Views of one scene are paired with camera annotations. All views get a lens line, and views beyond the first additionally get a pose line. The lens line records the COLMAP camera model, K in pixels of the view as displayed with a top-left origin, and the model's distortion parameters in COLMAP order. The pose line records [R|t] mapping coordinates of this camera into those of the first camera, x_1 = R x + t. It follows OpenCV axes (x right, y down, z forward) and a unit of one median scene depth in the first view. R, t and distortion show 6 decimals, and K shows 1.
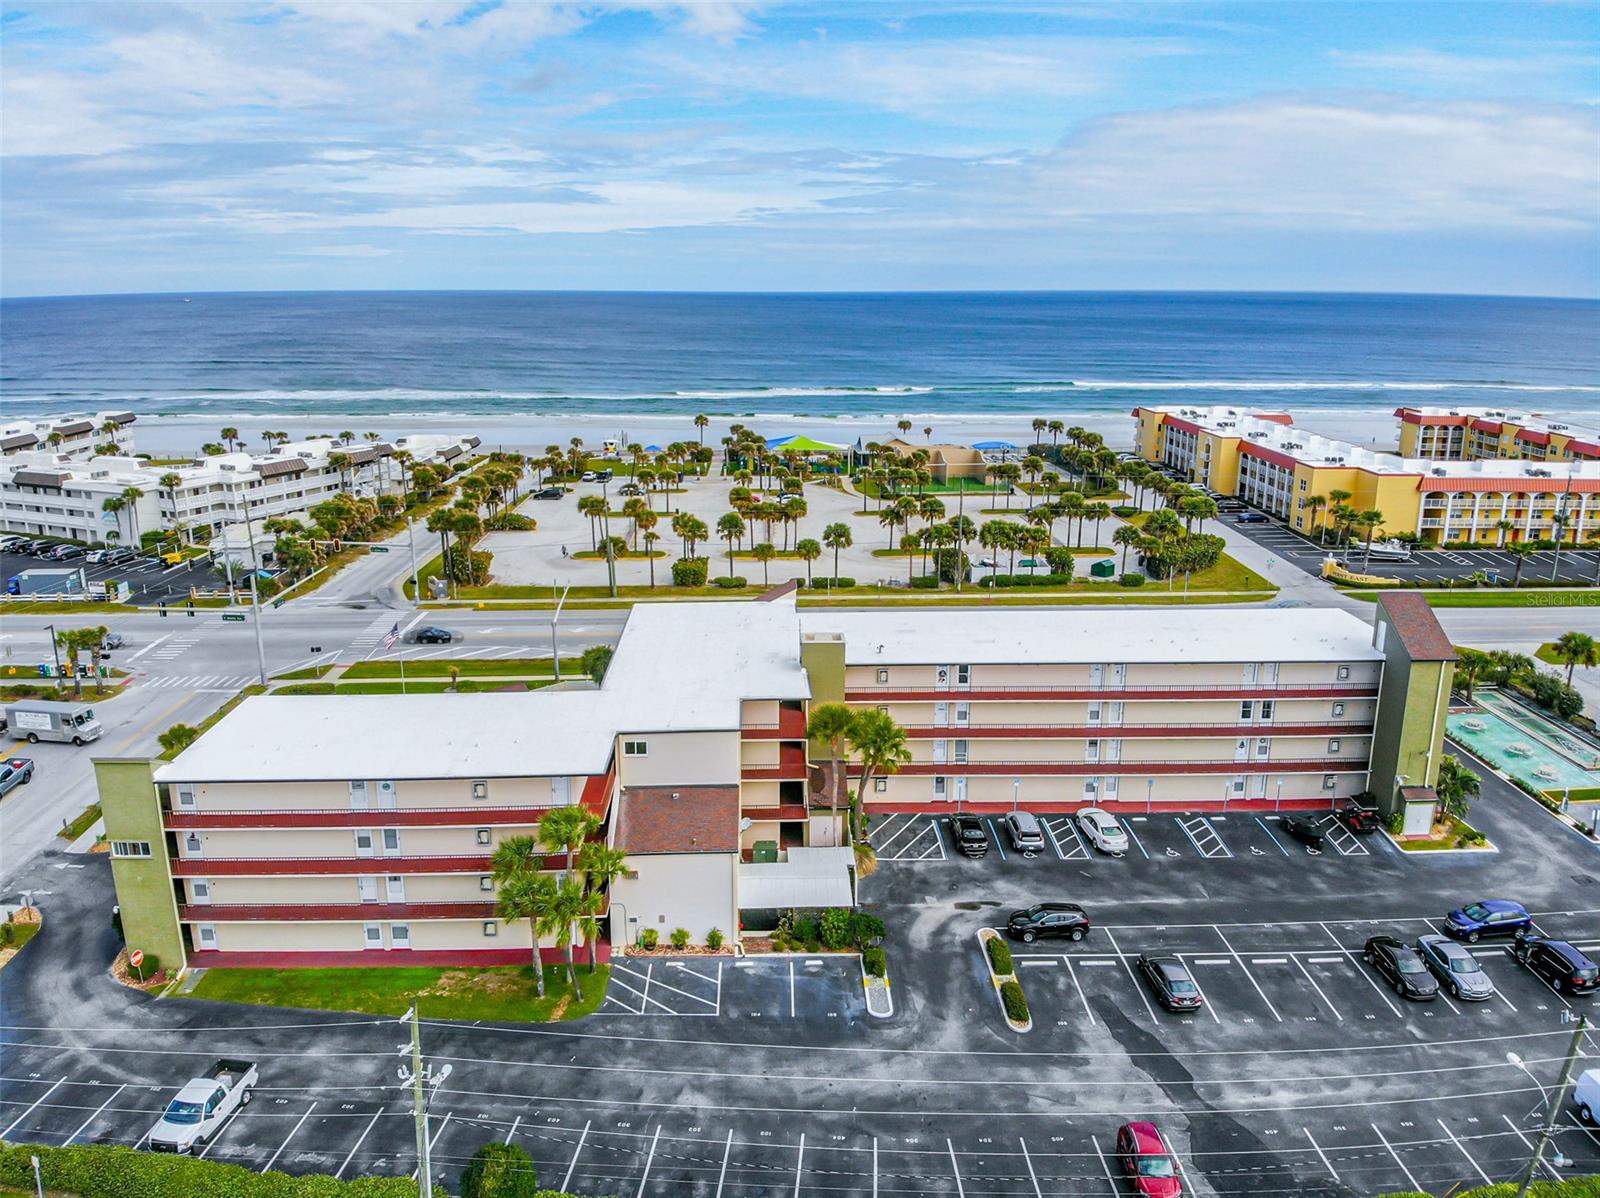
lens RADIAL K [[1184.7, 0, 792.7], [0, 1184.7, 599.9], [0, 0, 1]] dist [0.048545, -0.161214]
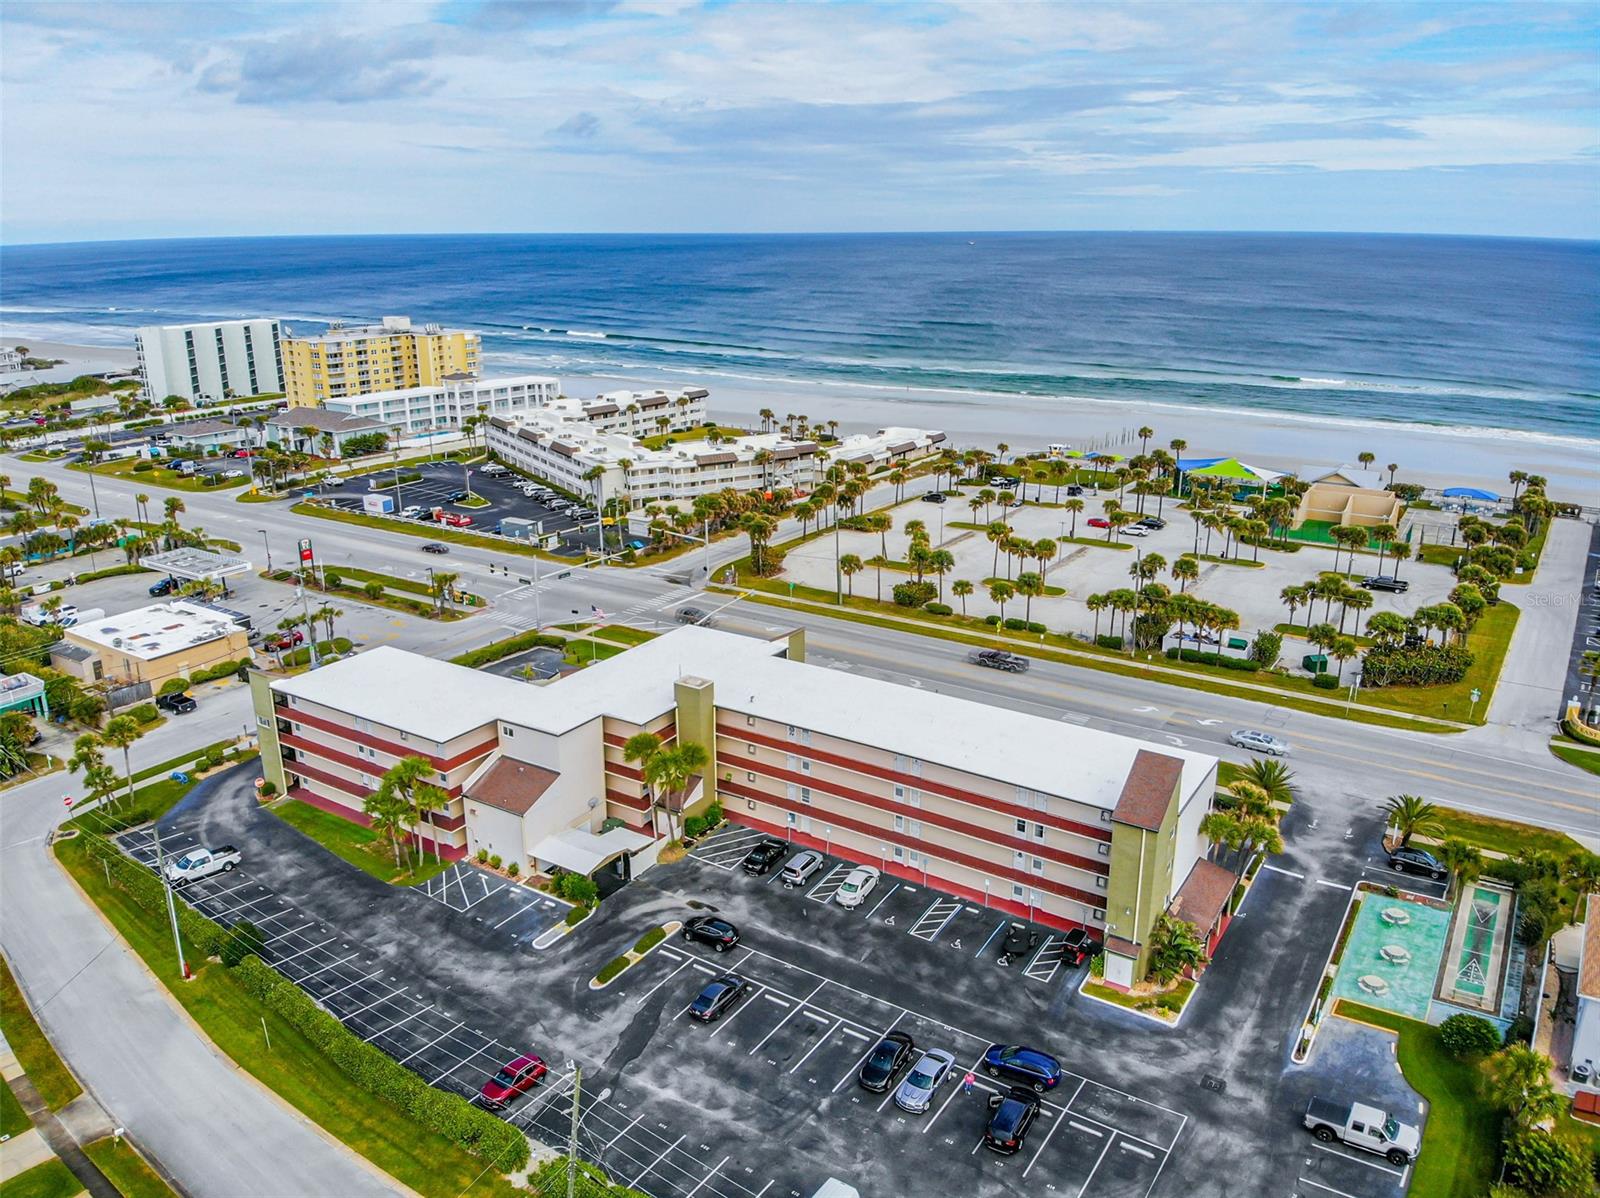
lens RADIAL K [[1179.1, 0, 810.1], [0, 1179.1, 605.2], [0, 0, 1]] dist [0.109851, -0.258796]
pose [[0.821800, 0.171500, -0.543352, 0.456388], [-0.143694, 0.985183, 0.093624, -0.107277], [0.551358, 0.001136, 0.834268, -0.018741]]
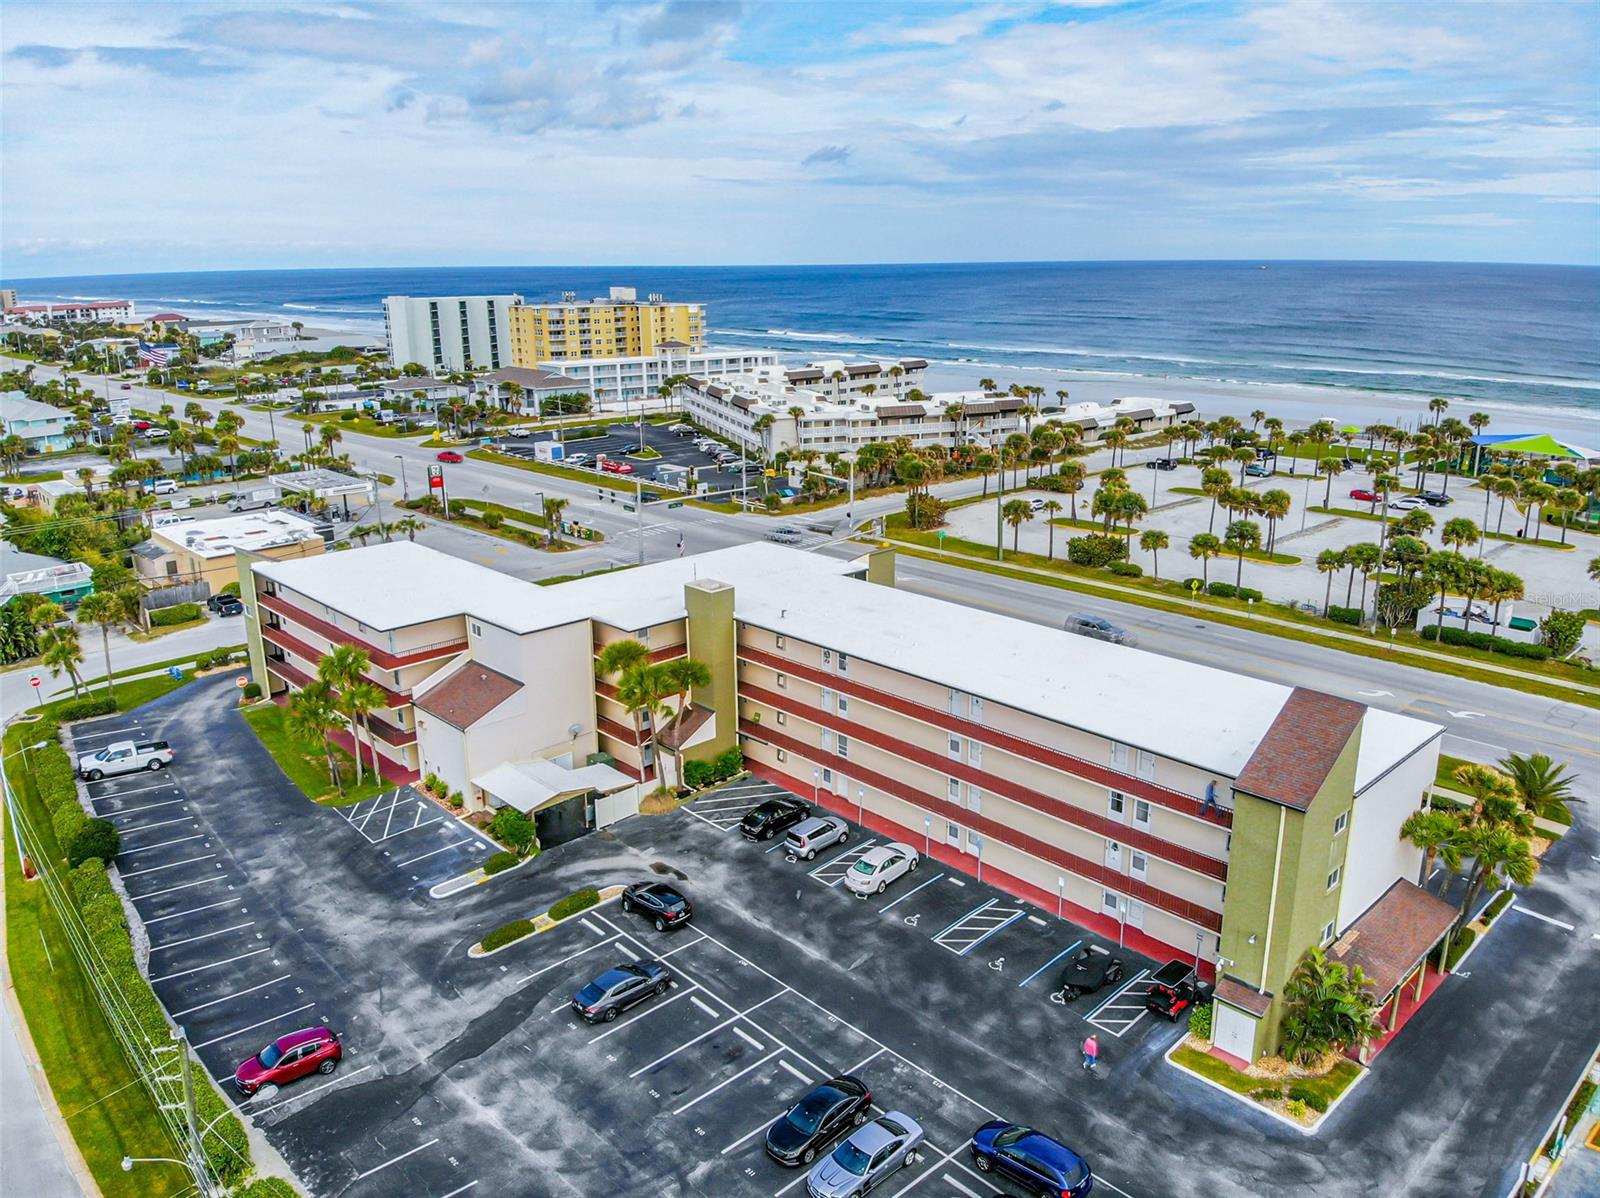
lens RADIAL K [[1179.1, 0, 810.1], [0, 1179.1, 605.2], [0, 0, 1]] dist [0.109851, -0.258796]
pose [[0.664164, 0.202841, -0.719542, 0.444272], [-0.182876, 0.977328, 0.106711, -0.041215], [0.724874, 0.060714, 0.686201, 0.200444]]
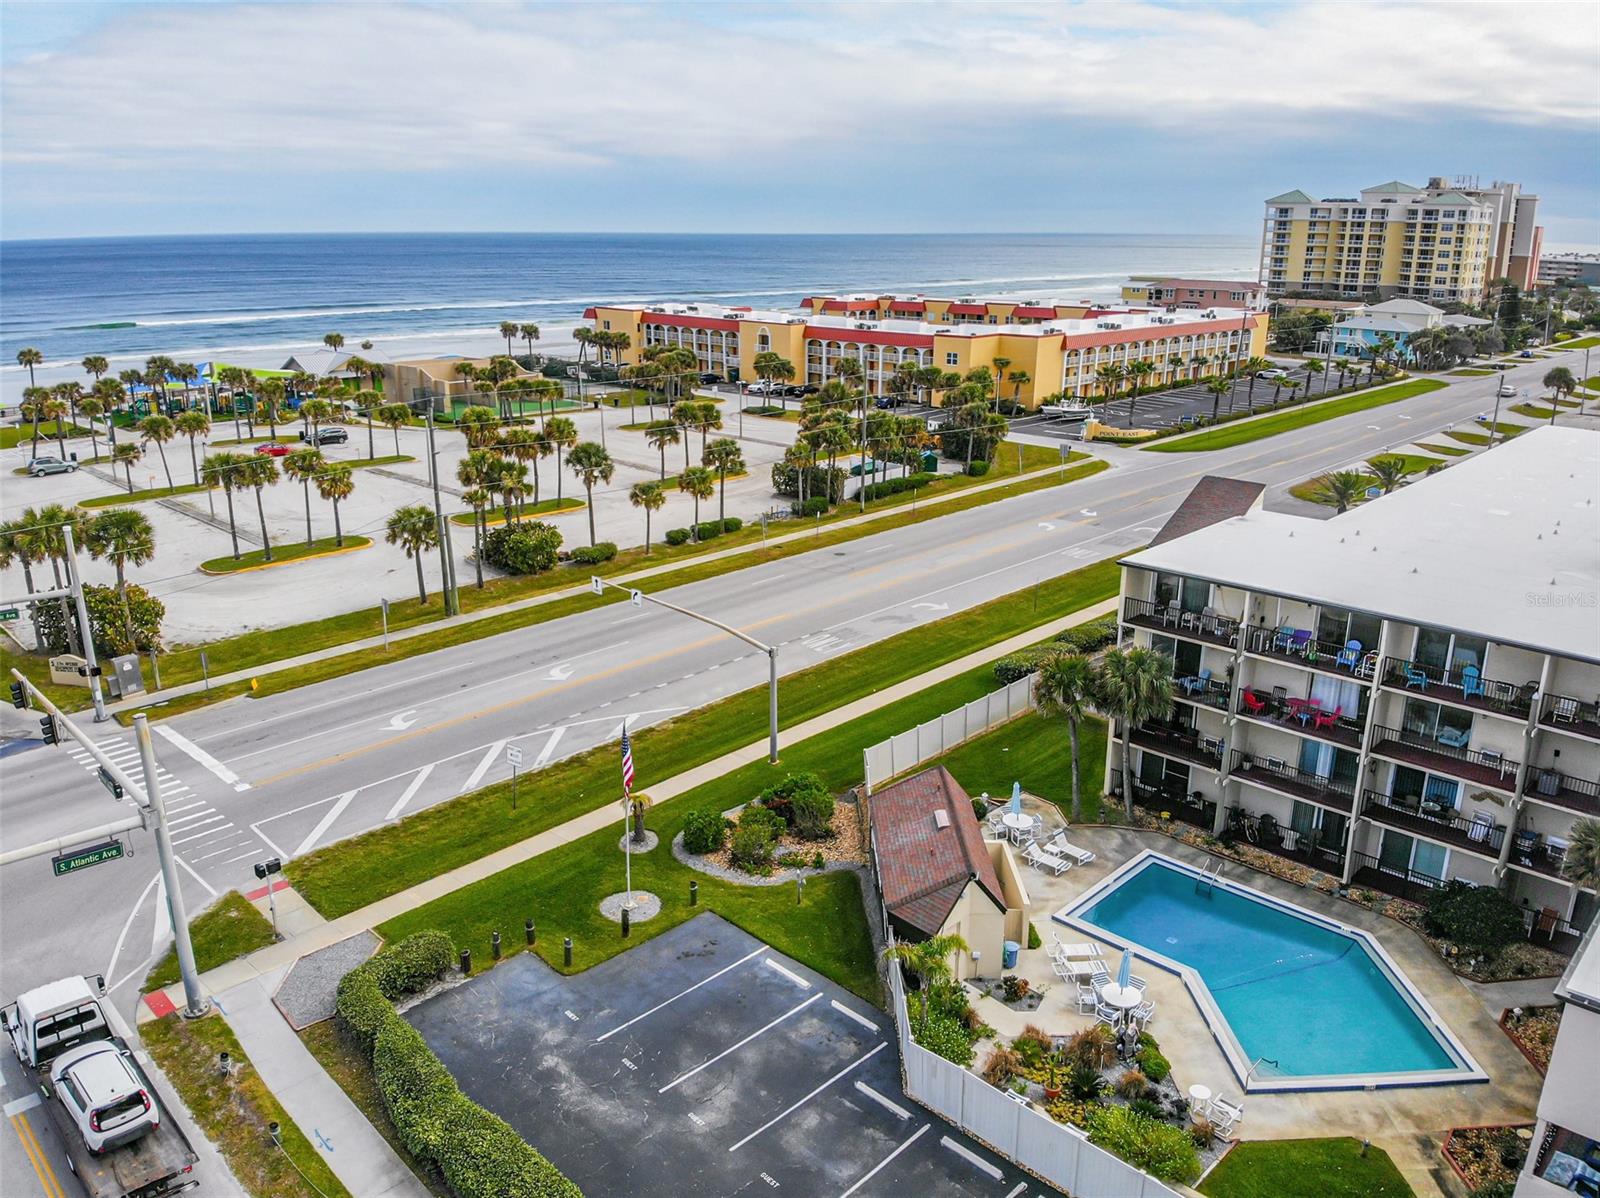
lens RADIAL K [[1184.7, 0, 792.7], [0, 1184.7, 599.9], [0, 0, 1]] dist [0.048545, -0.161214]
pose [[0.731913, -0.205876, 0.649552, -0.387751], [0.176847, 0.977993, 0.110705, -0.042195], [-0.658049, 0.033845, 0.752214, 0.458026]]
